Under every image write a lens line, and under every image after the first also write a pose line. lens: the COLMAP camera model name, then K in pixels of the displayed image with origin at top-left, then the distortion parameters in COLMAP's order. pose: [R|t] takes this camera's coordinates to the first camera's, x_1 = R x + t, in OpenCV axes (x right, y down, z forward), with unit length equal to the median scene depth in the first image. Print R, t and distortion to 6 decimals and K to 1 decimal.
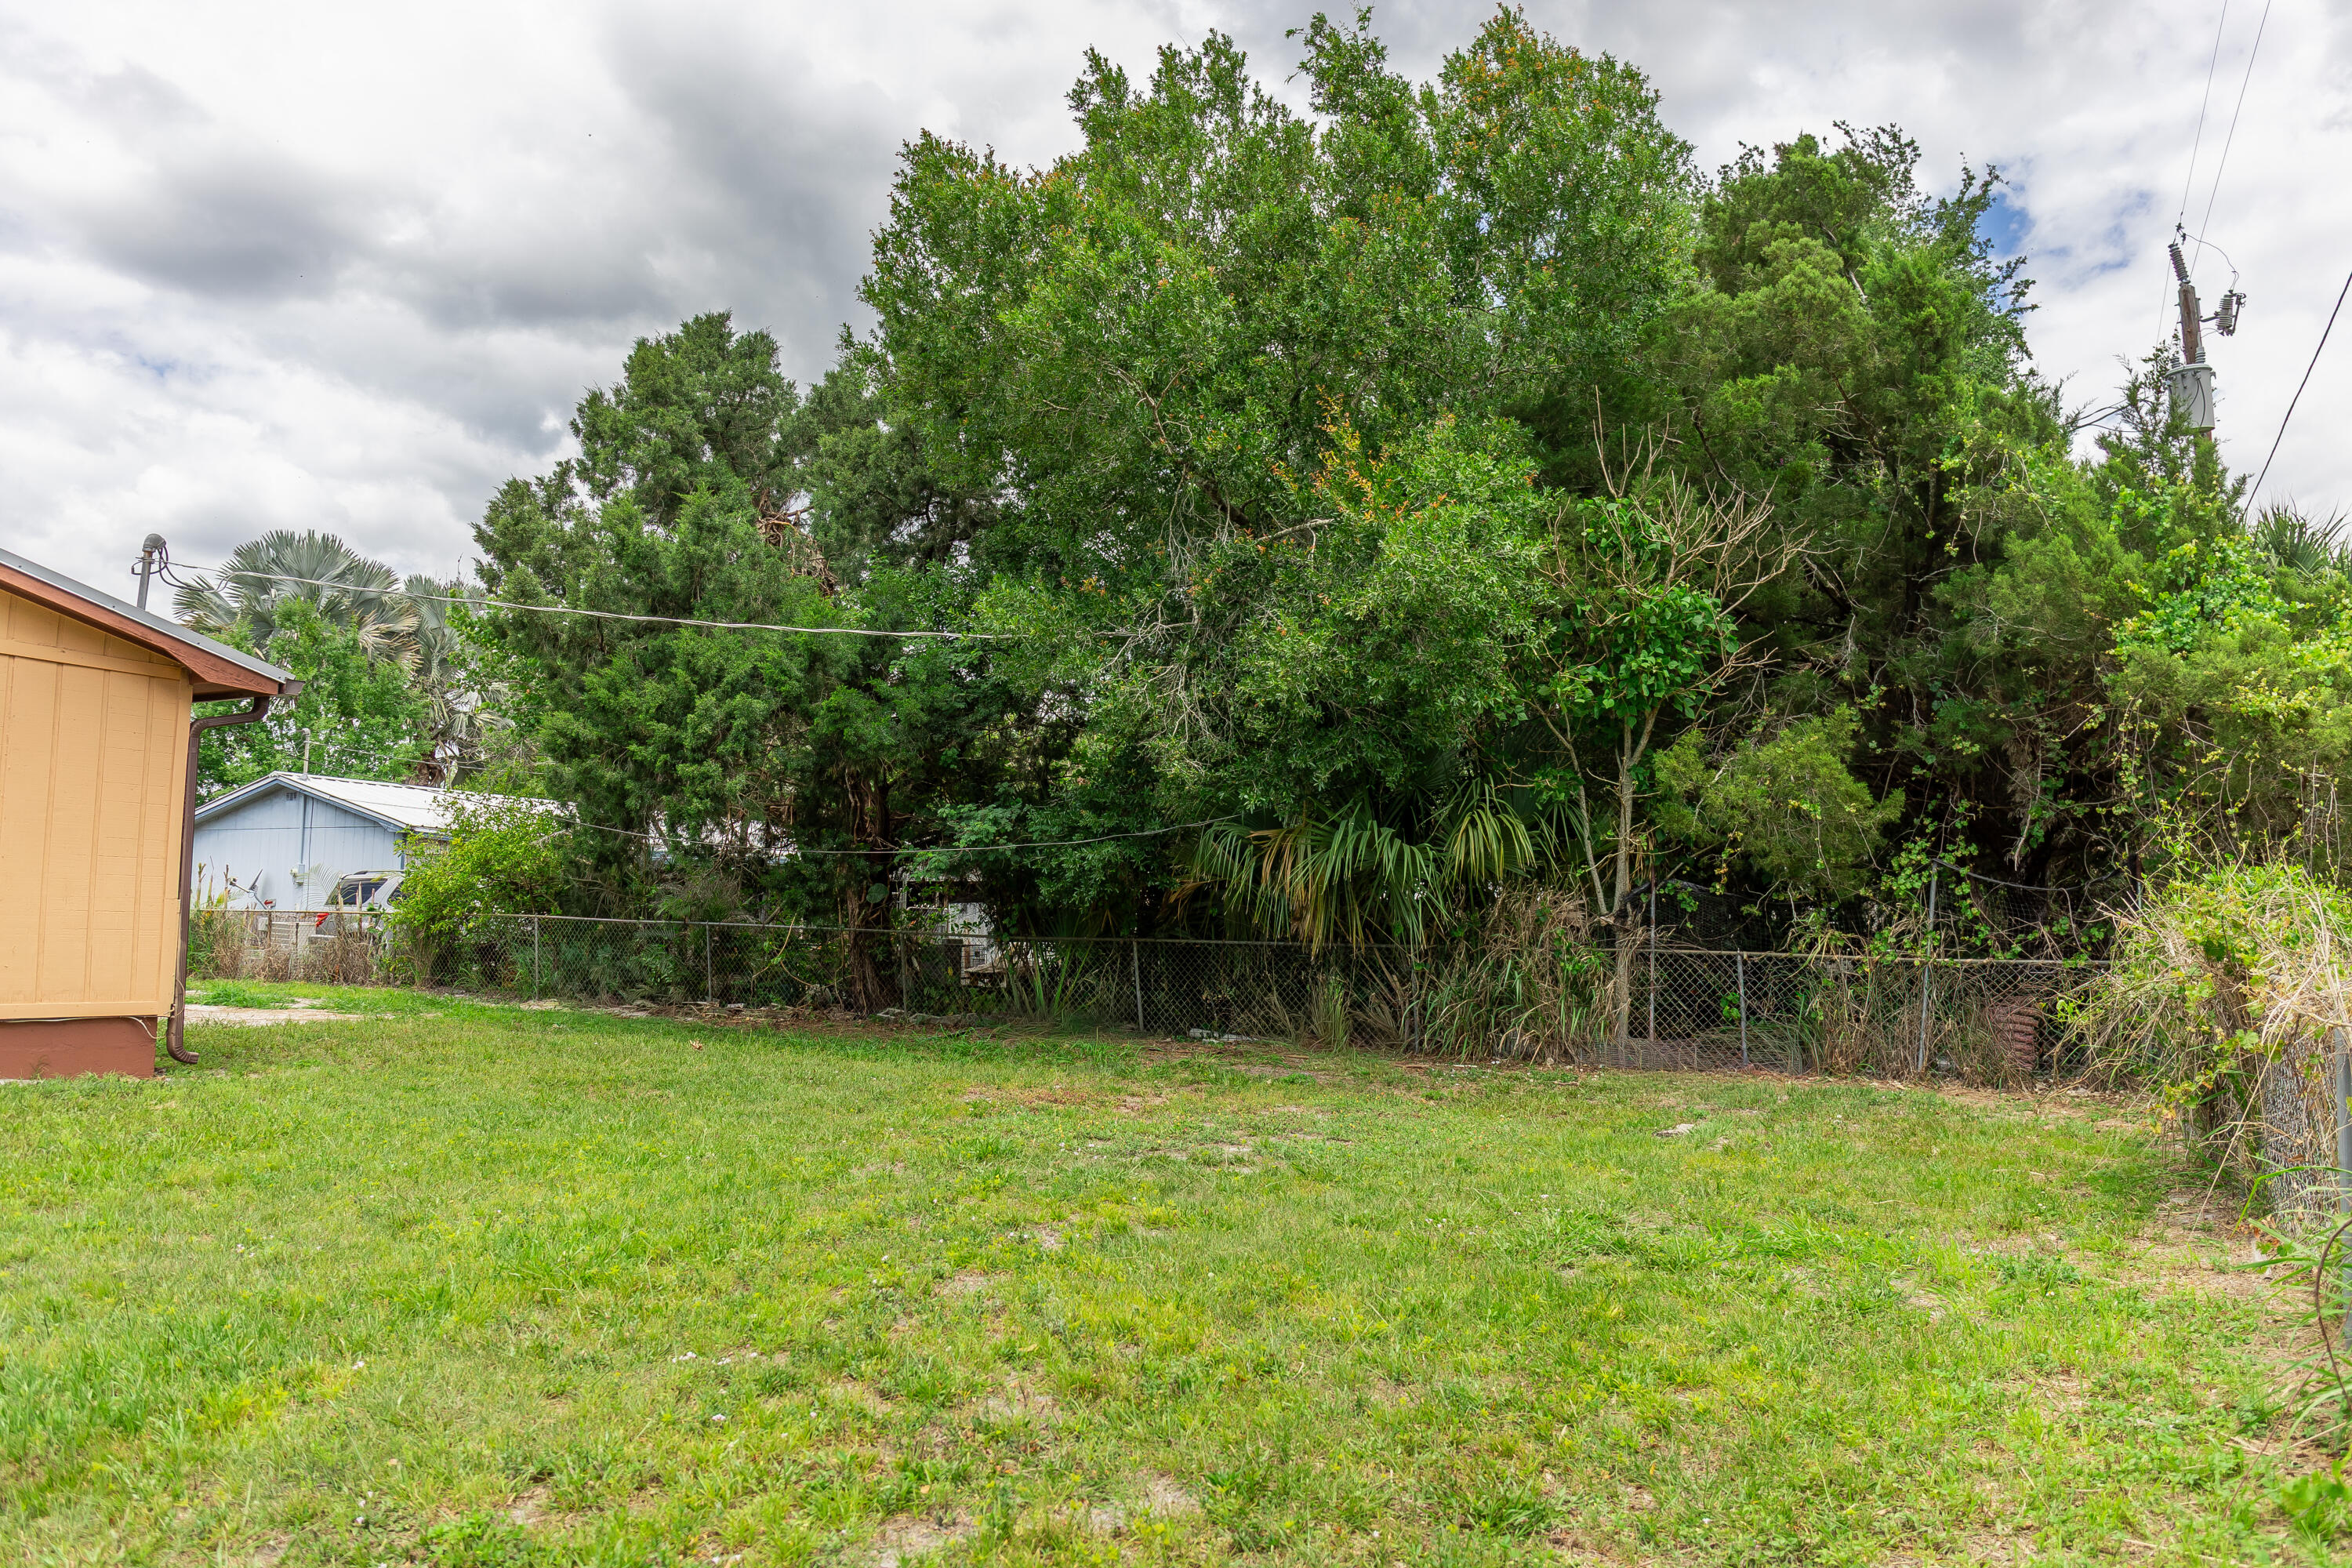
lens RADIAL K [[1589.7, 0, 1176.0], [0, 1589.7, 784.0], [0, 0, 1]] dist [-0.005153, -0.021169]
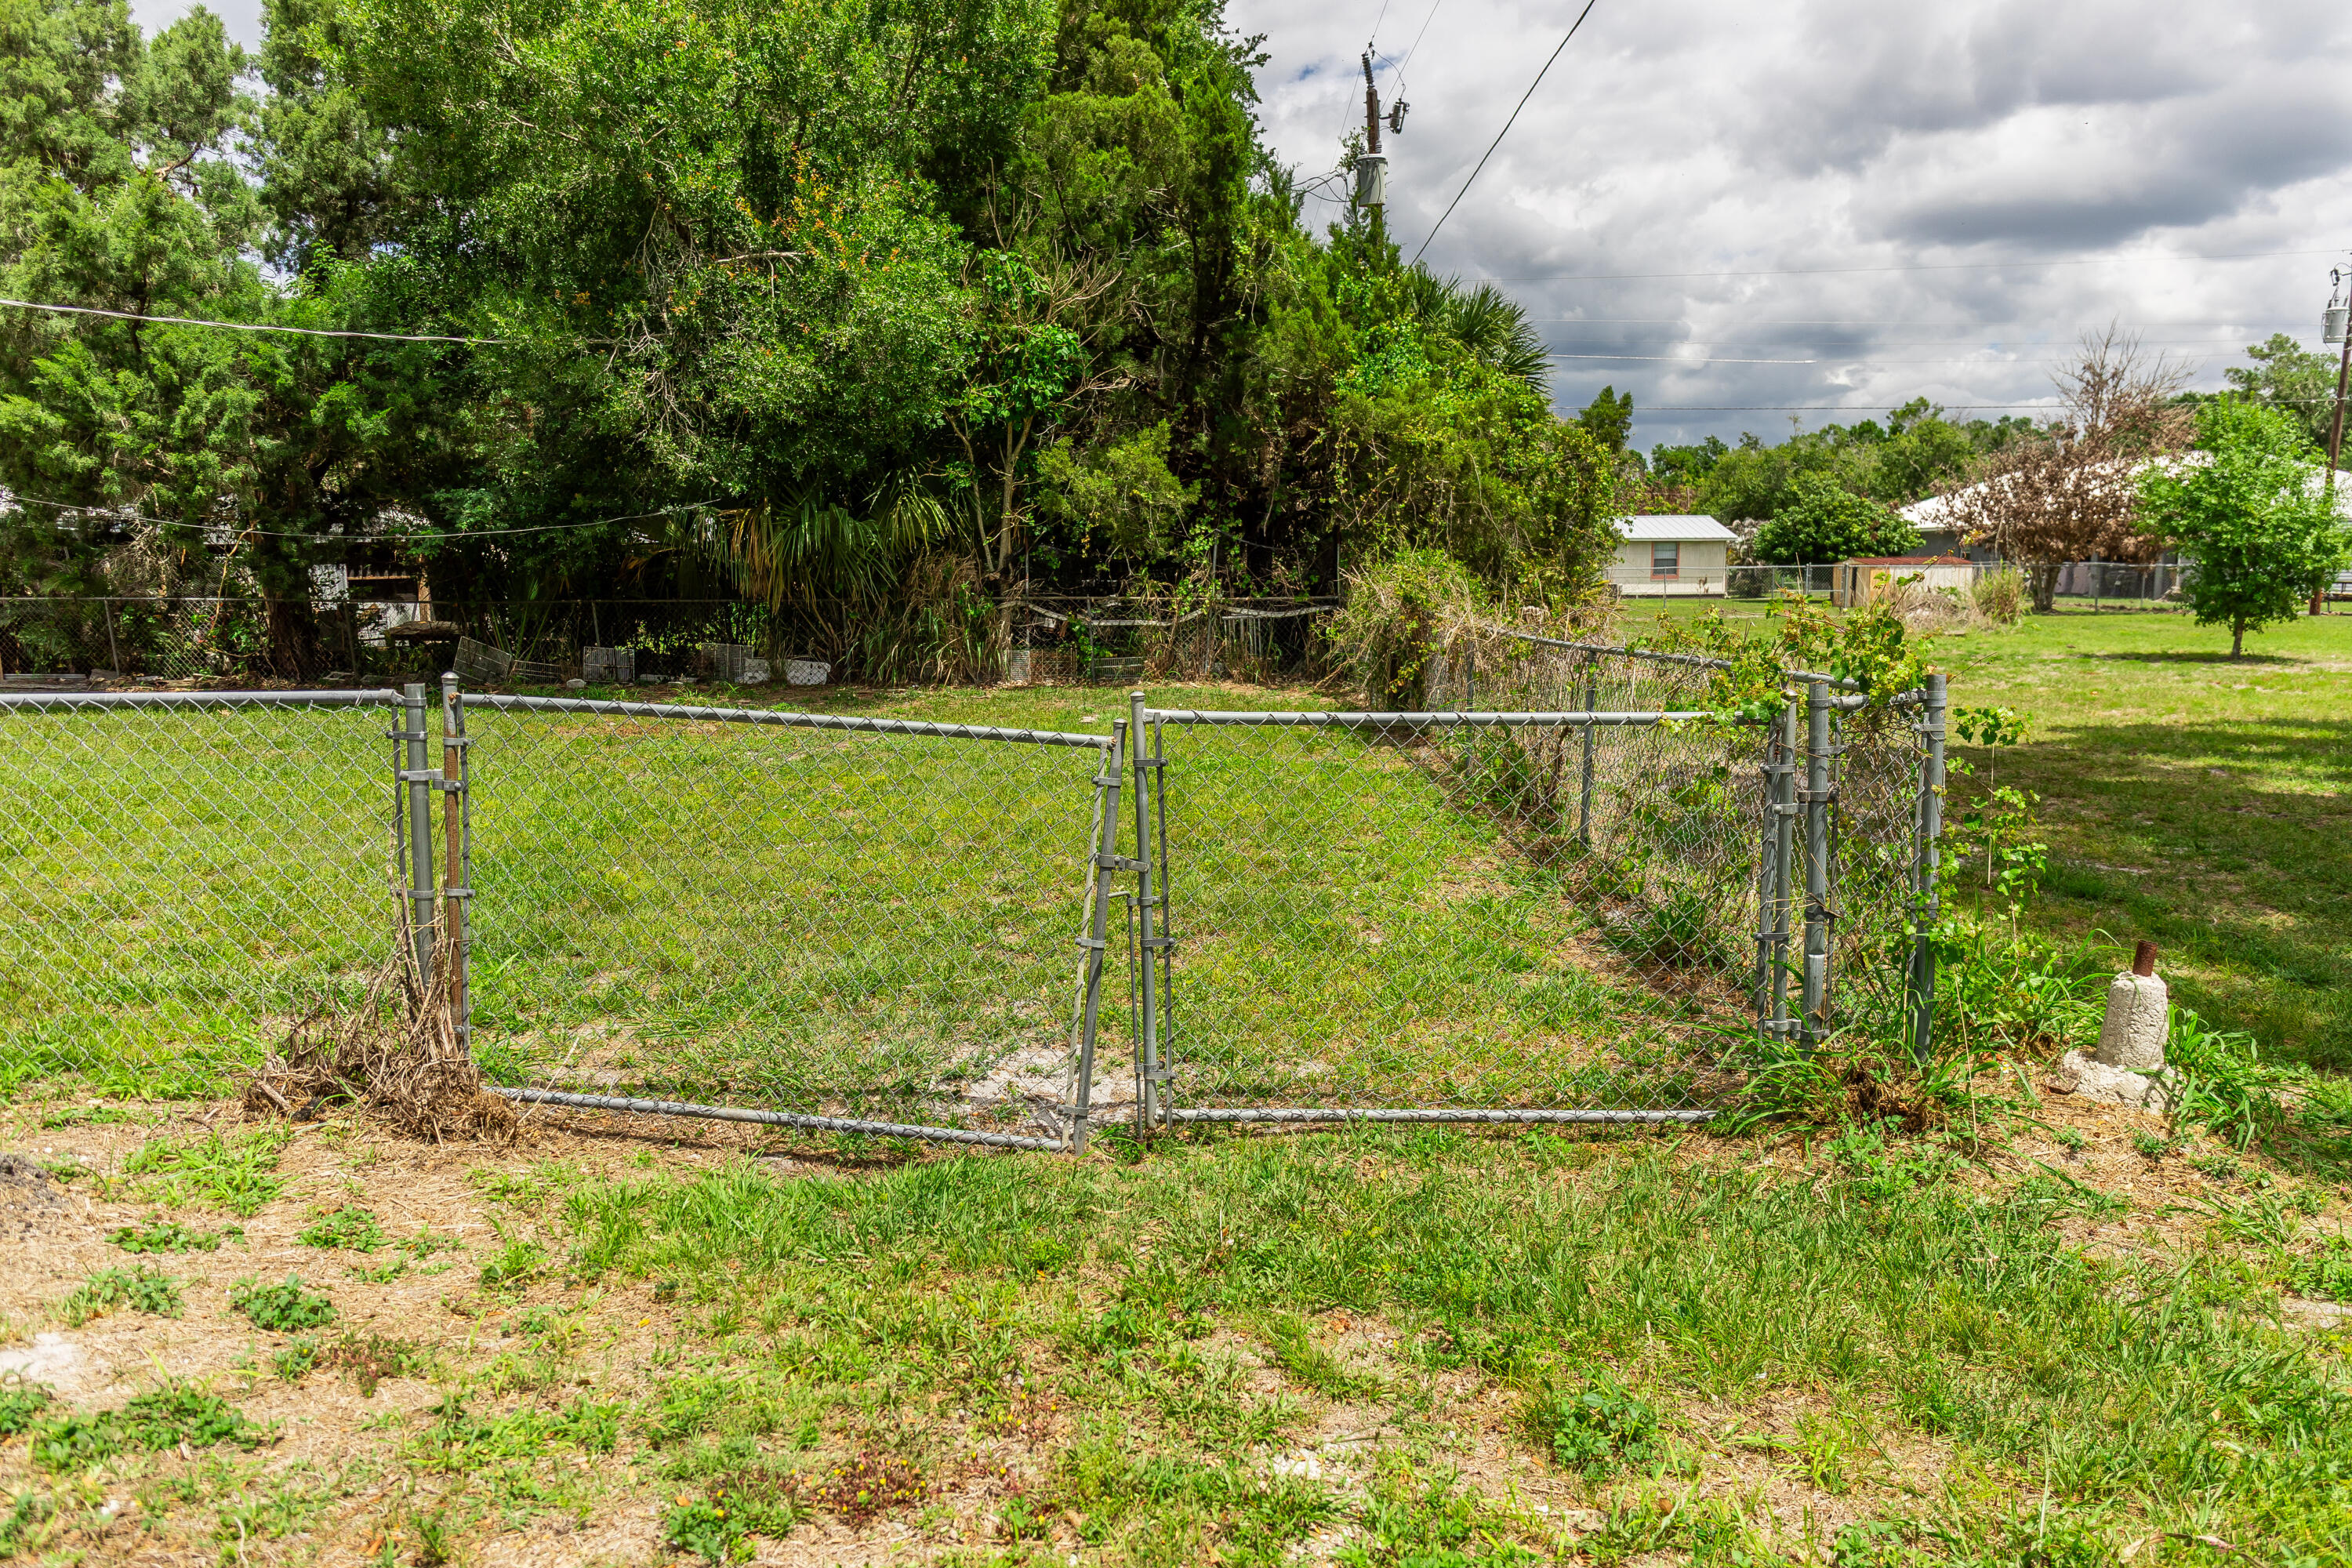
lens RADIAL K [[1589.7, 0, 1176.0], [0, 1589.7, 784.0], [0, 0, 1]] dist [-0.005153, -0.021169]
pose [[0.883155, -0.088248, 0.460706, -0.242041], [-0.020015, 0.974161, 0.224968, -0.051255], [-0.468655, -0.207902, 0.858568, -0.274925]]
